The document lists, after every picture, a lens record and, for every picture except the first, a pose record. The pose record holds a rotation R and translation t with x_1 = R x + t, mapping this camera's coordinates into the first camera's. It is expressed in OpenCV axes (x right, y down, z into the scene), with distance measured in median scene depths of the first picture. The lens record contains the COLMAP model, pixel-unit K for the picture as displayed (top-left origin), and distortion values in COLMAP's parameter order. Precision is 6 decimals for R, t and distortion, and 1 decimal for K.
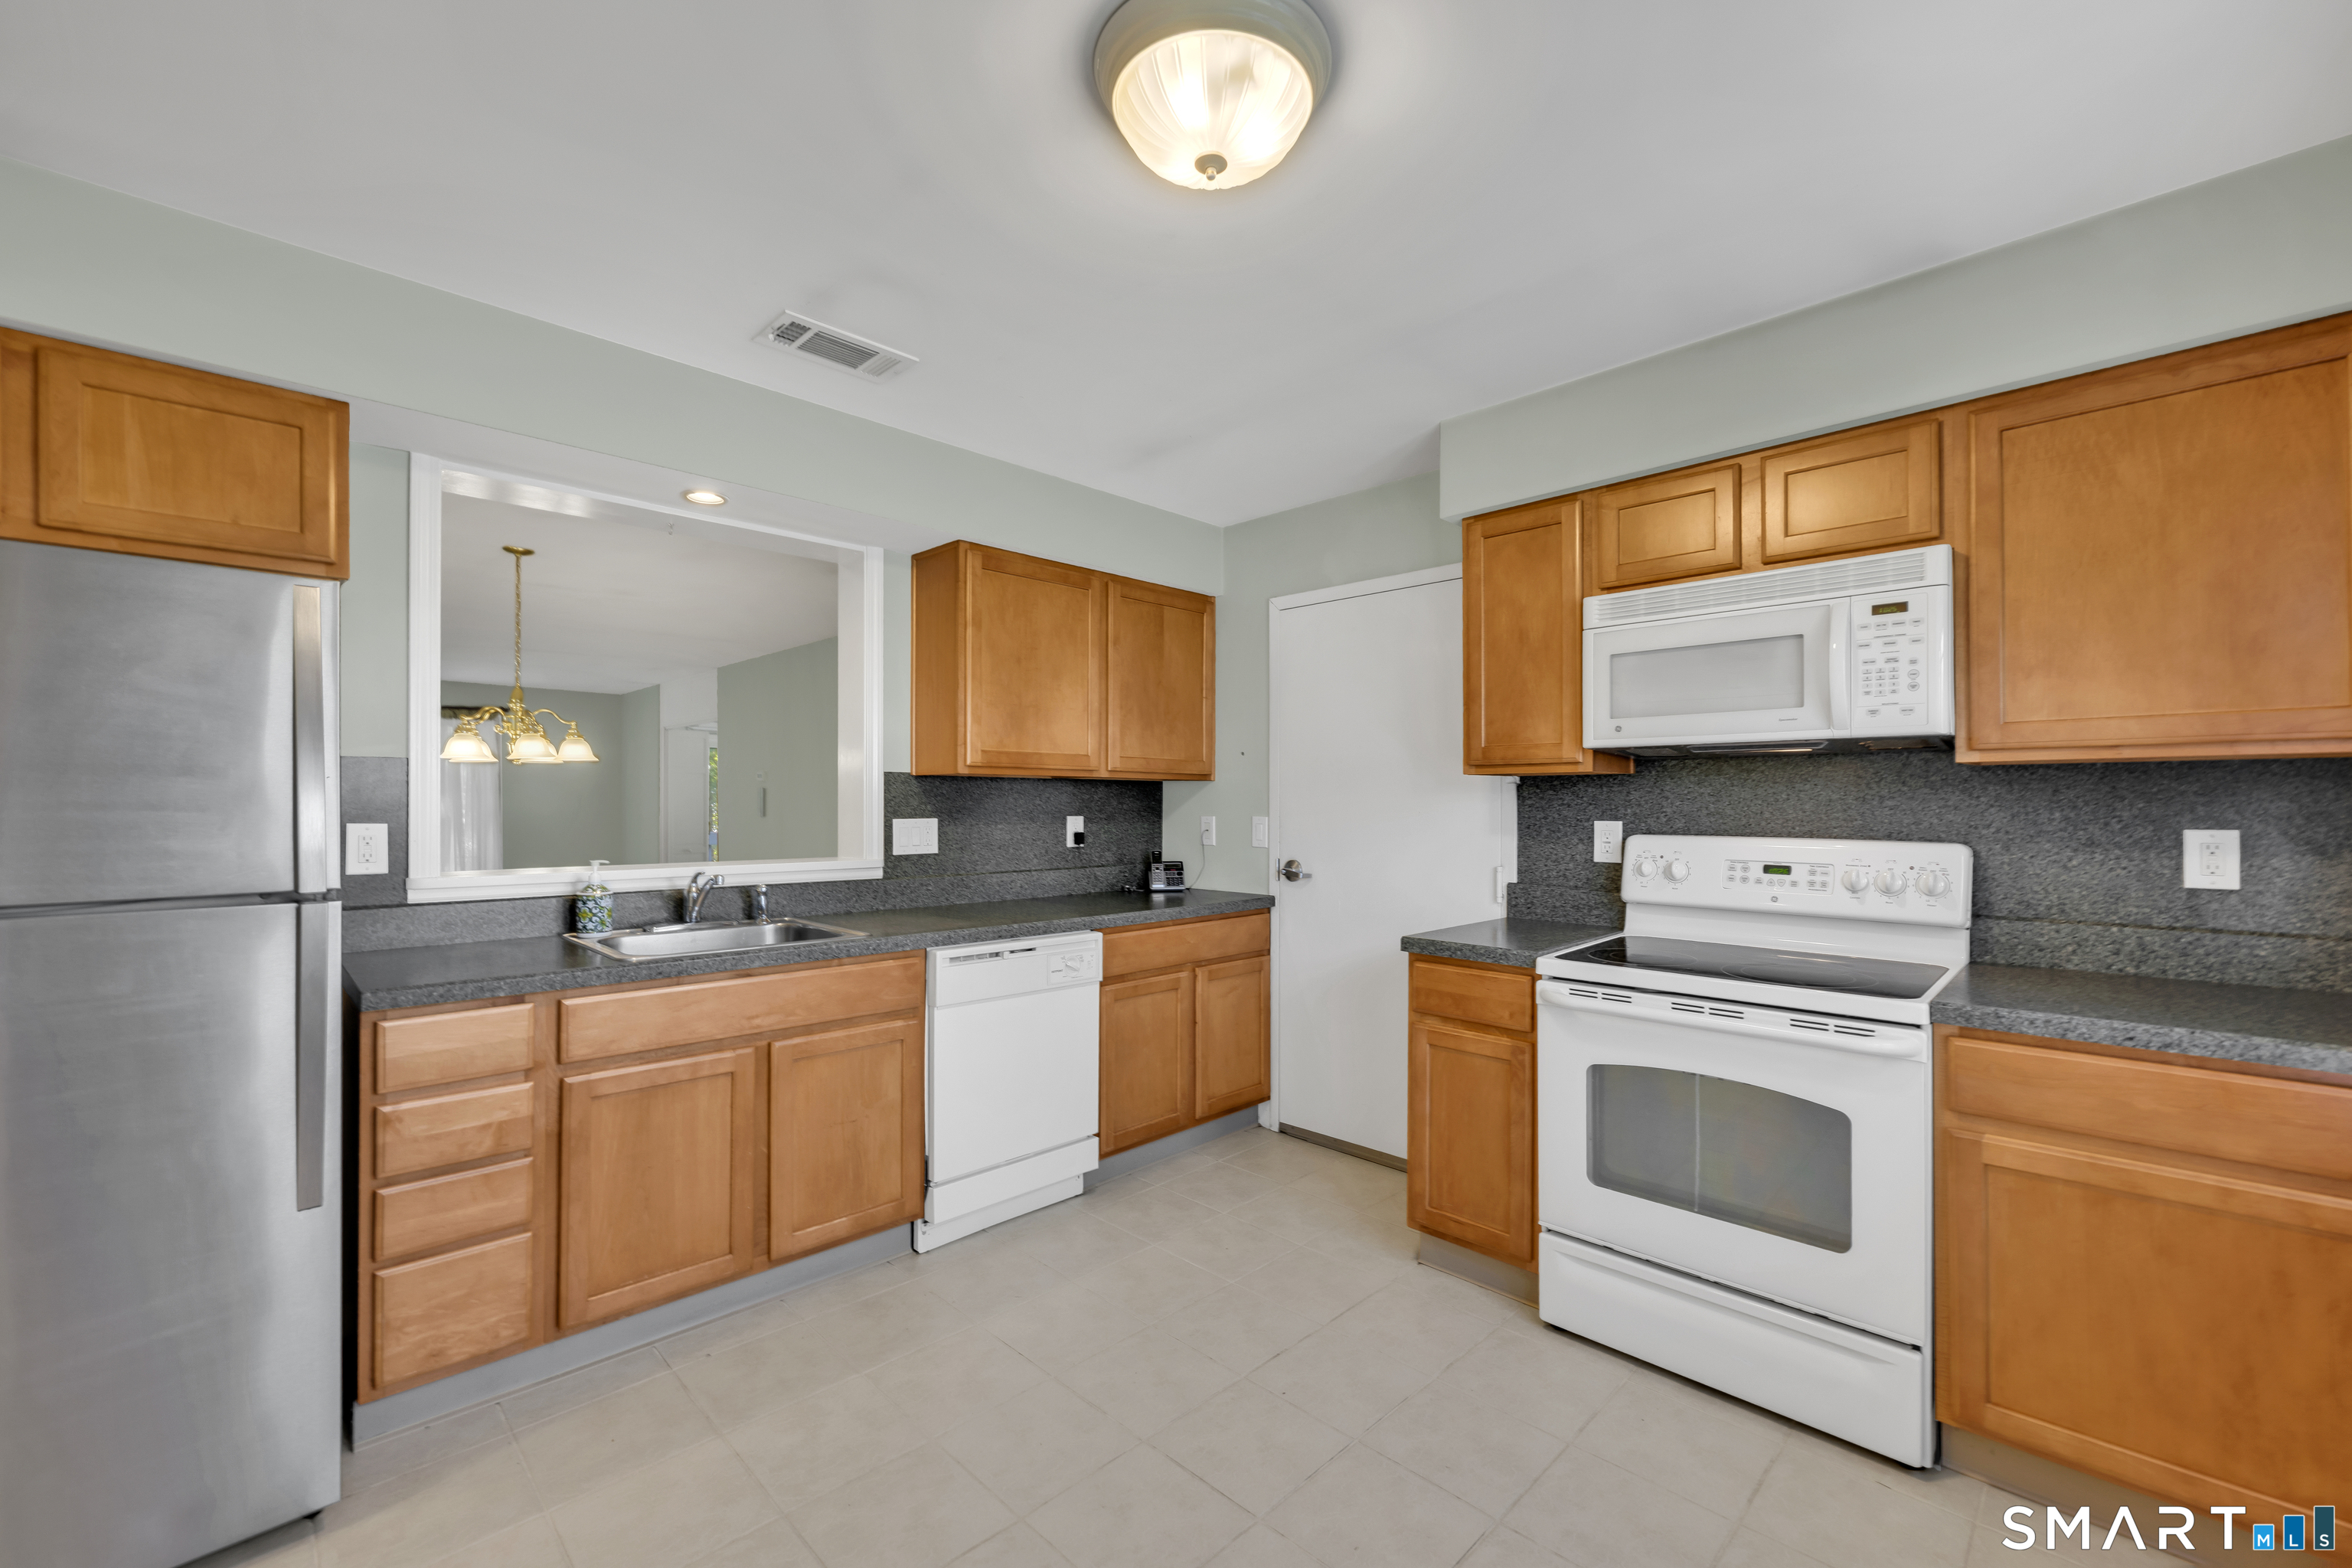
lens RADIAL K [[948.6, 0, 1177.1], [0, 948.6, 790.8], [0, 0, 1]] dist [0.006233, 0.000076]
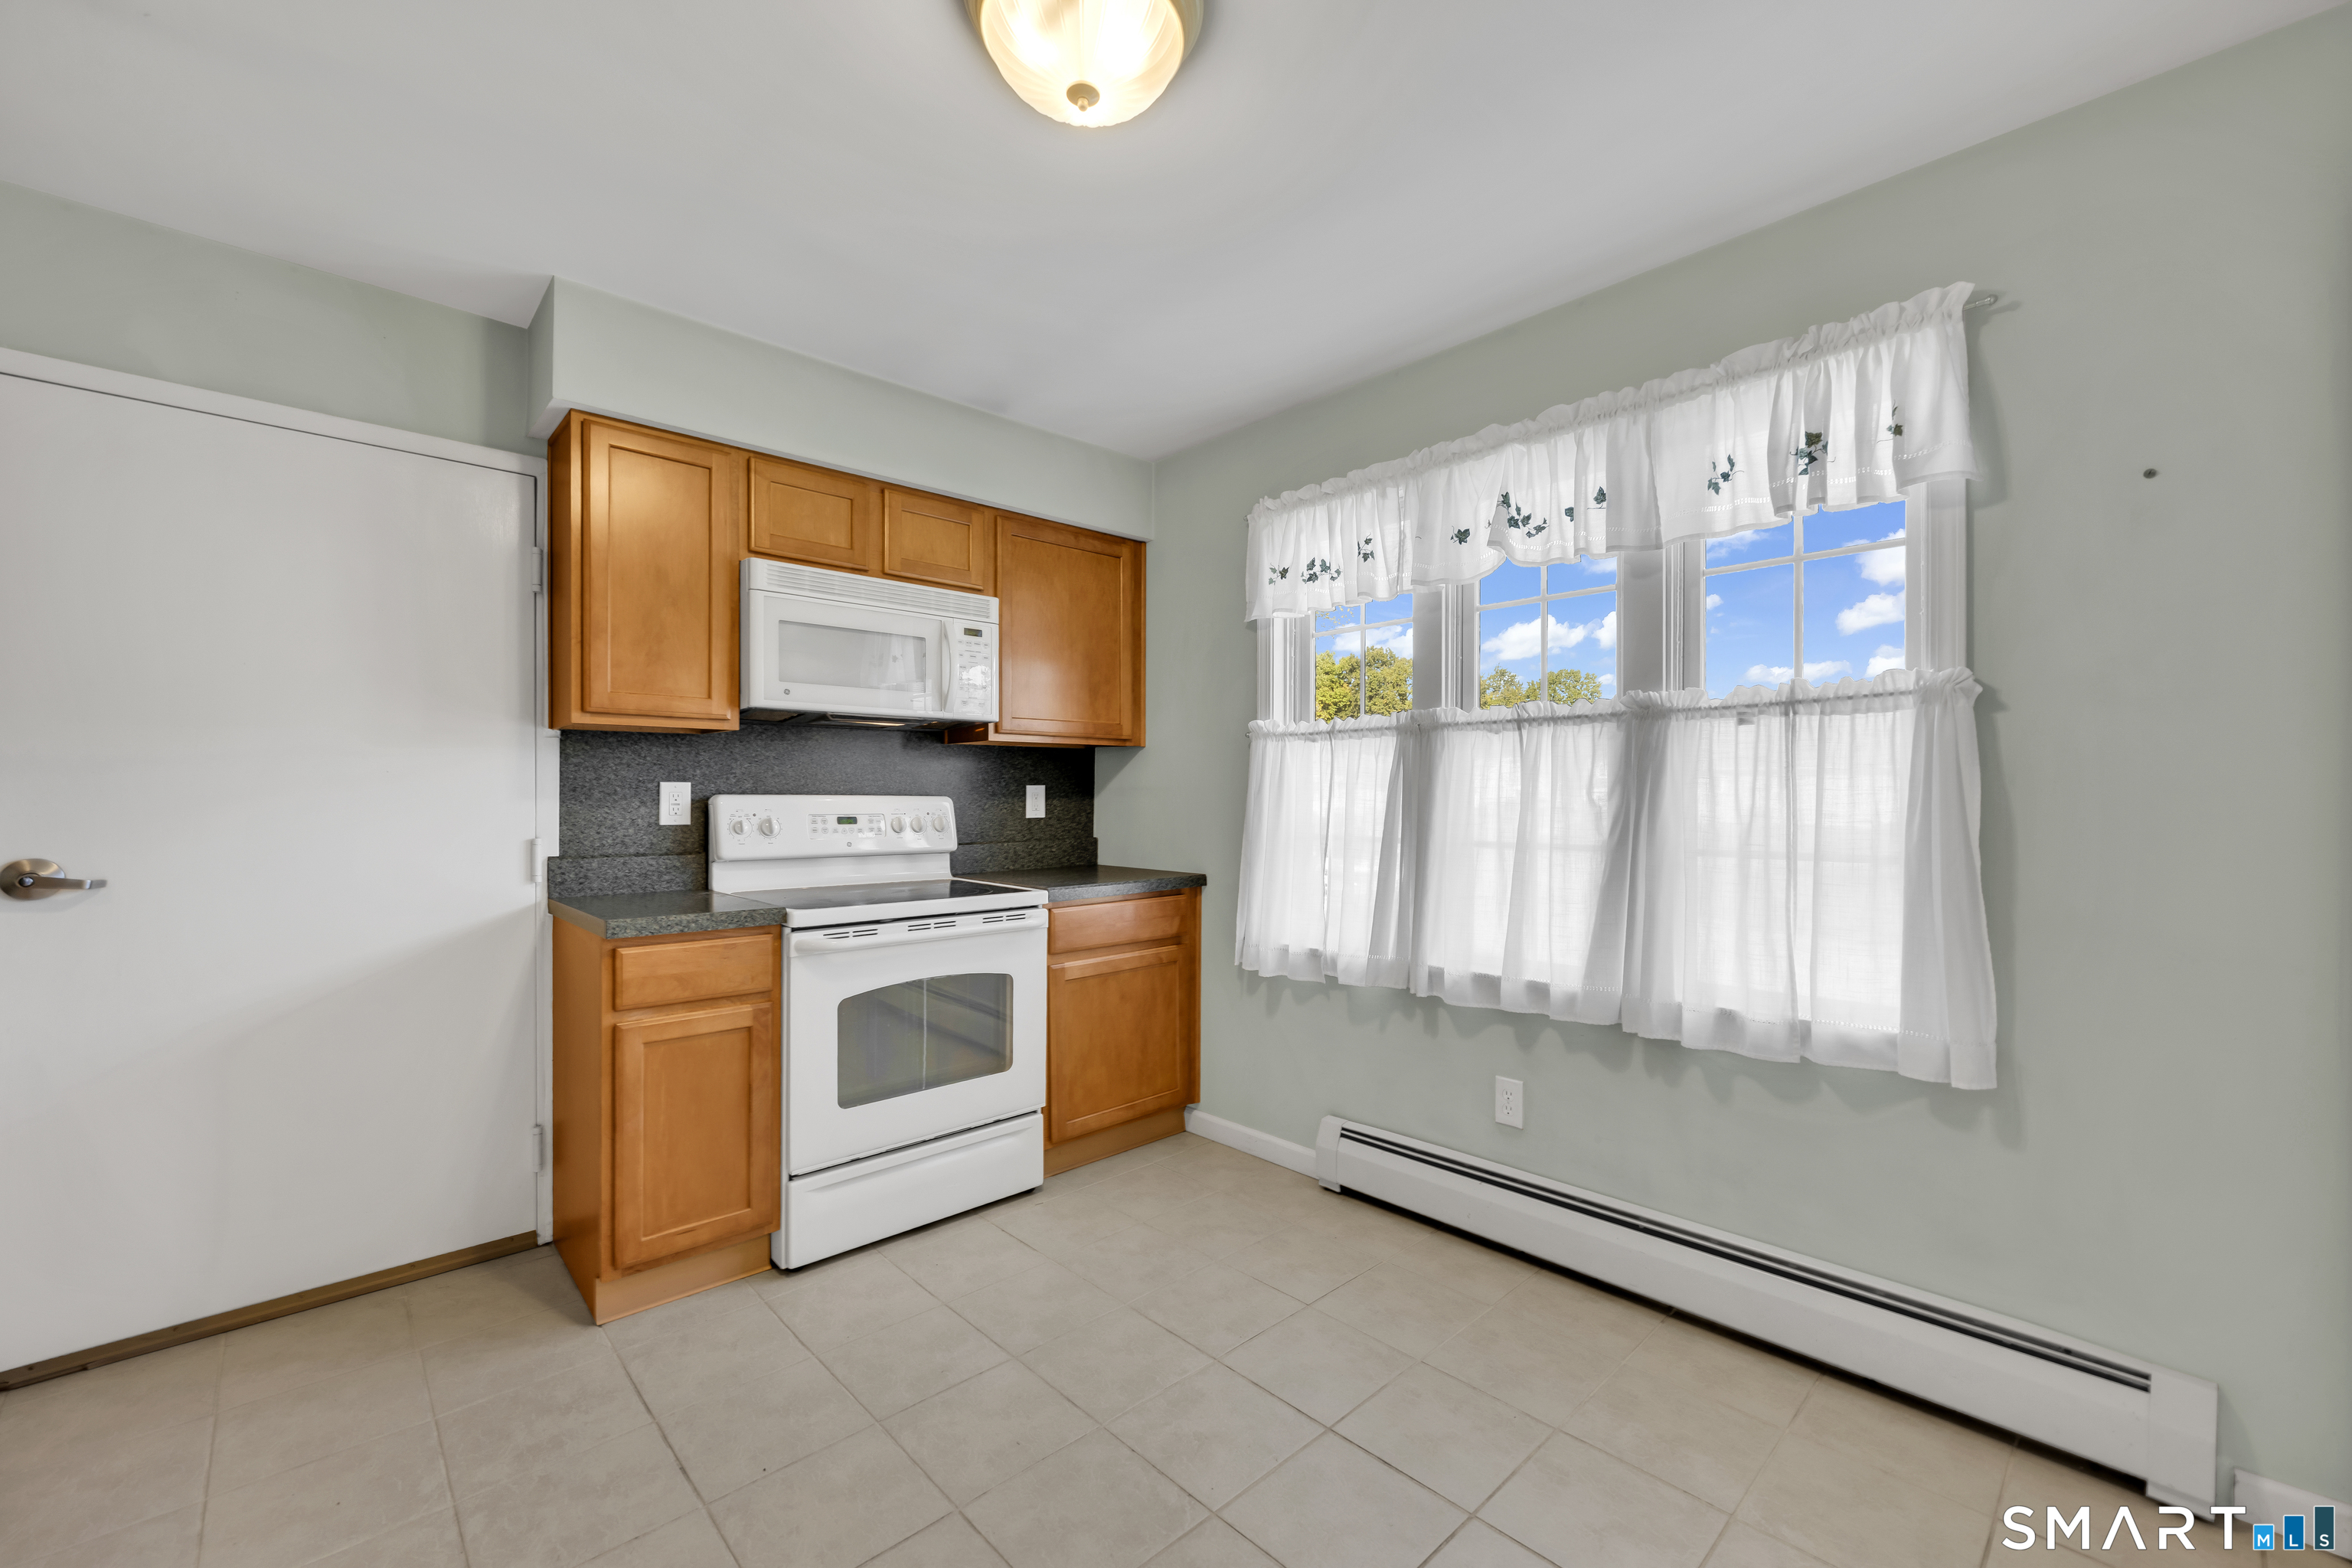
lens RADIAL K [[948.6, 0, 1177.1], [0, 948.6, 790.8], [0, 0, 1]] dist [0.006233, 0.000076]
pose [[0.045590, 0.004535, 0.998950, -0.593397], [-0.013078, 0.999907, -0.003943, 0.045411], [-0.998875, -0.012885, 0.045645, 0.535503]]
